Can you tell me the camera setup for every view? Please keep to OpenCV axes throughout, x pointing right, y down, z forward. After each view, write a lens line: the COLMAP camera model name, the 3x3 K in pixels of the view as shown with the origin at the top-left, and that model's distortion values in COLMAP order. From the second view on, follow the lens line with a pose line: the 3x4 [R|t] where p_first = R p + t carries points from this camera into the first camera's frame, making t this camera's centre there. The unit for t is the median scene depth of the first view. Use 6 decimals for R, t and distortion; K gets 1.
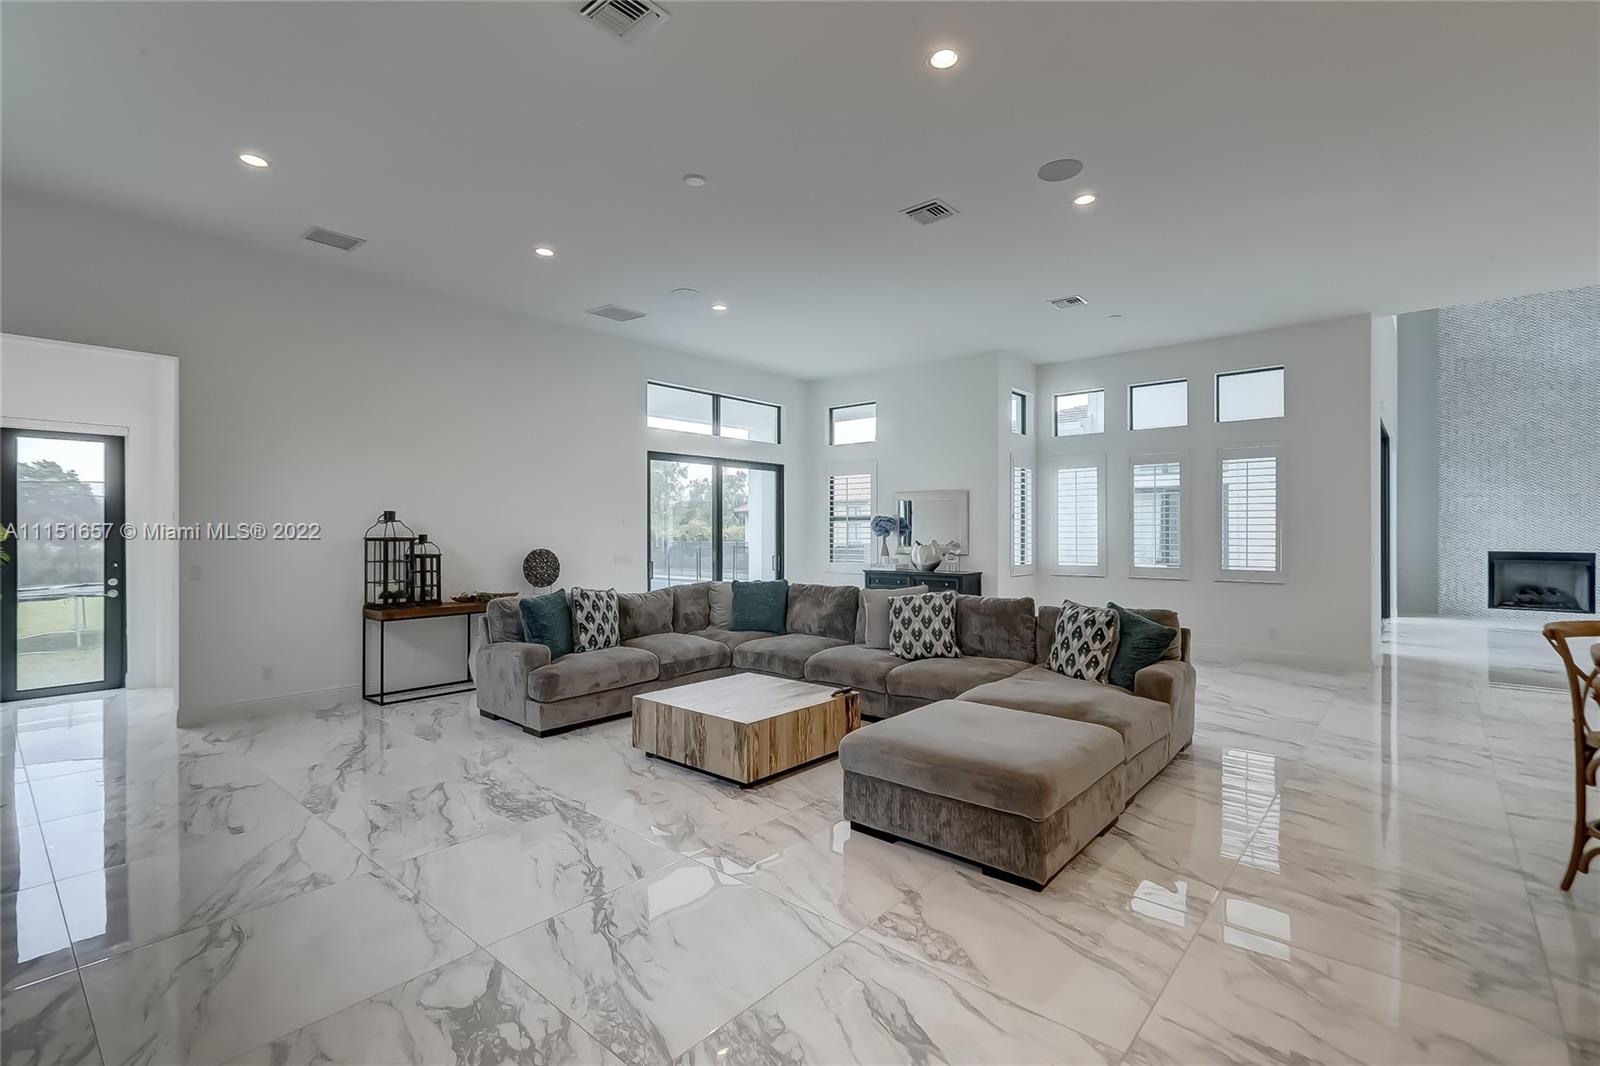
lens RADIAL K [[724.3, 0, 804.7], [0, 724.3, 530.6], [0, 0, 1]] dist [-0.000559, 0.002307]
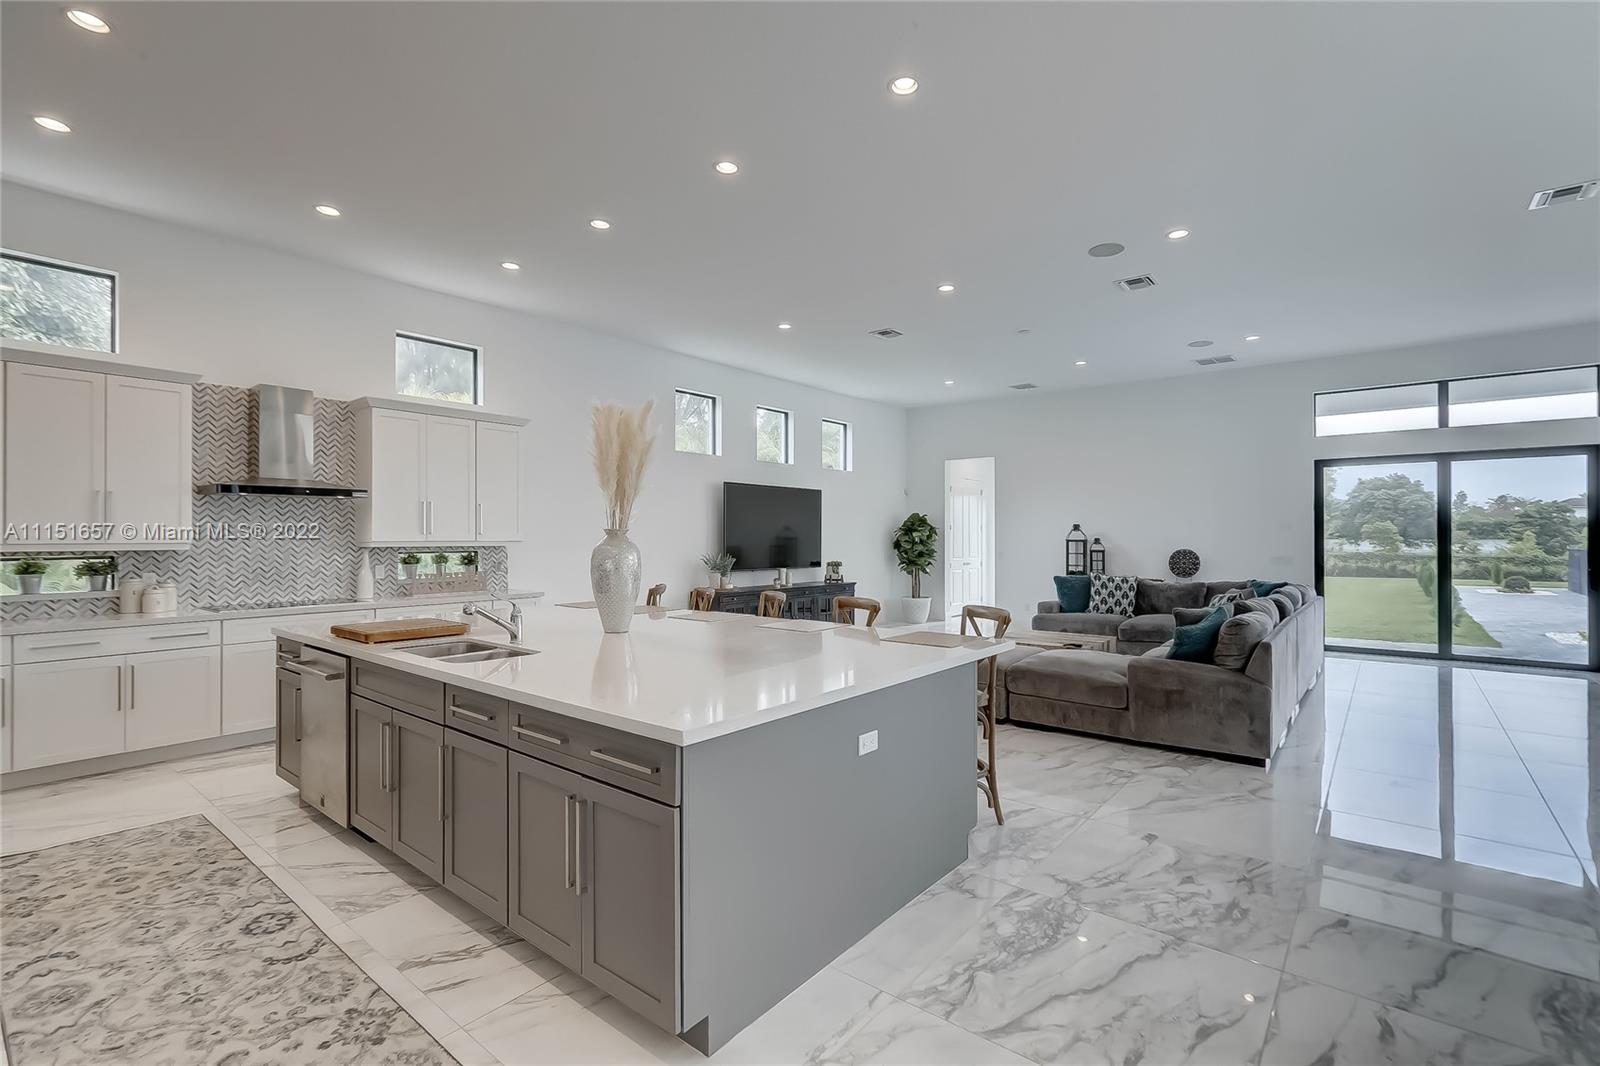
lens RADIAL K [[724.3, 0, 804.7], [0, 724.3, 530.6], [0, 0, 1]] dist [-0.000559, 0.002307]
pose [[0.029859, -0.007517, -0.999526, 1.058605], [0.001392, 0.999971, -0.007479, 0.000116], [0.999553, -0.001168, 0.029869, 0.289971]]
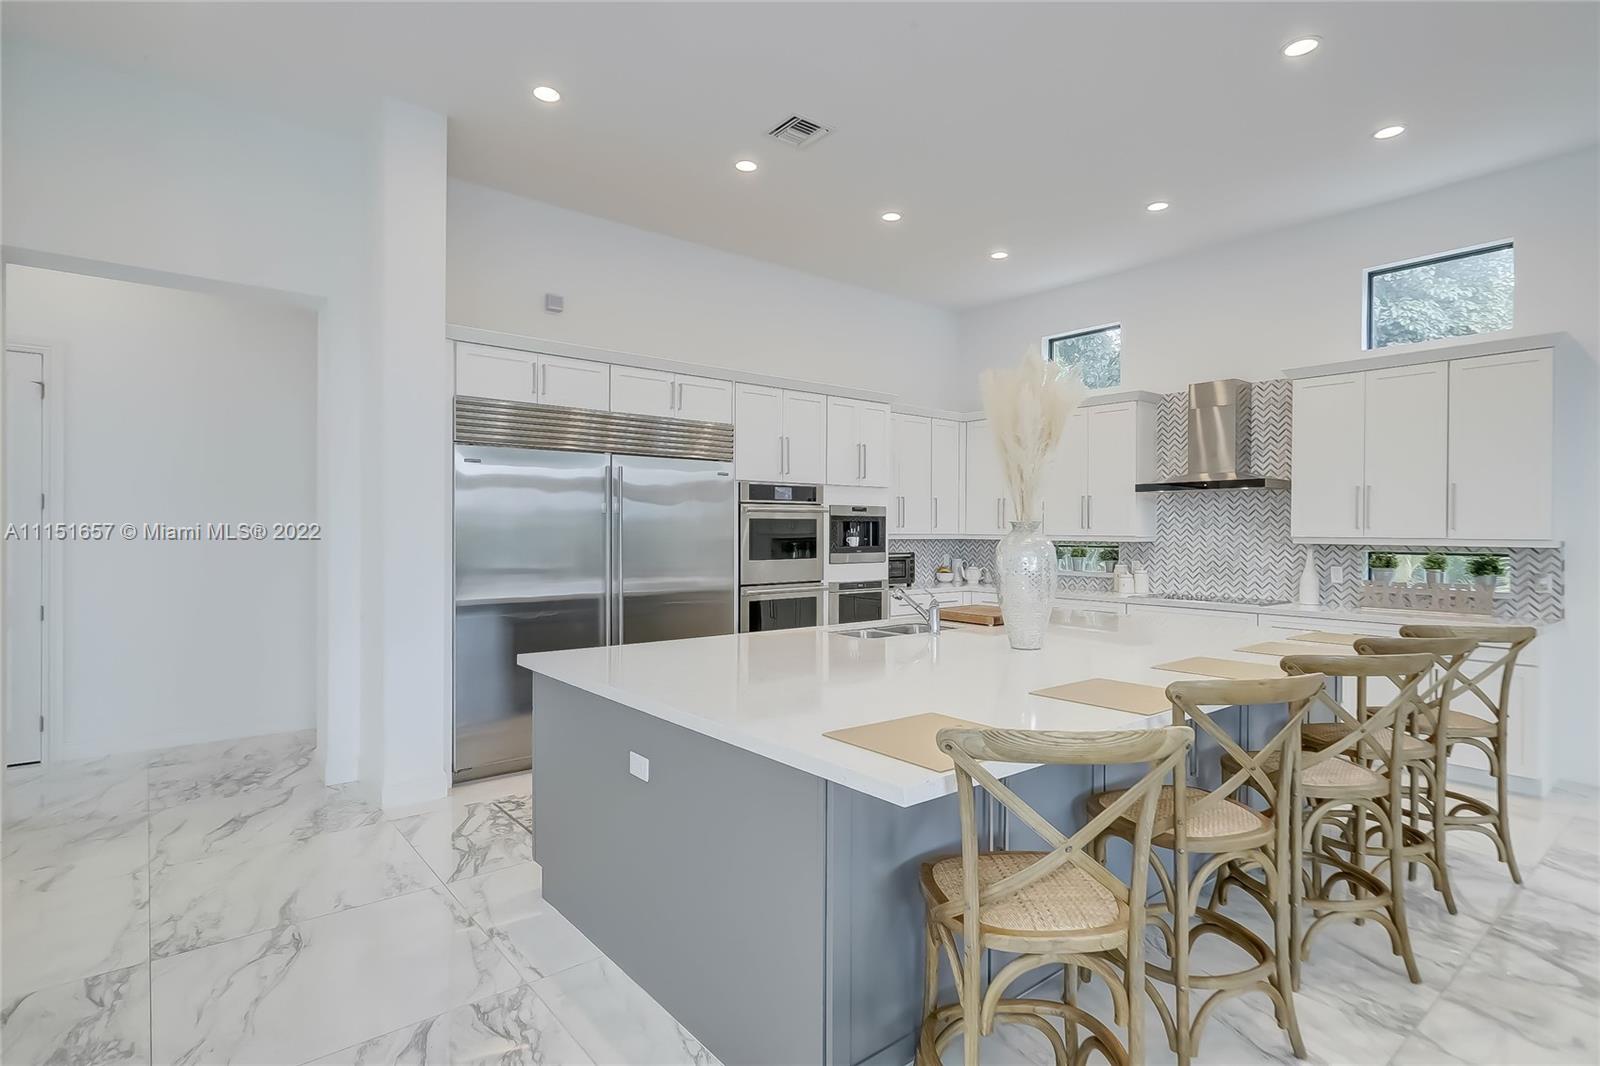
lens RADIAL K [[808.1, 0, 800.0], [0, 808.1, 533.0], [0, 0, 1]] dist [0.001954, 0.000203]
pose [[-0.985352, -0.004530, 0.170473, 0.526597], [-0.003932, 0.999985, 0.003844, 0.000622], [-0.170488, 0.003118, -0.985355, 0.698005]]
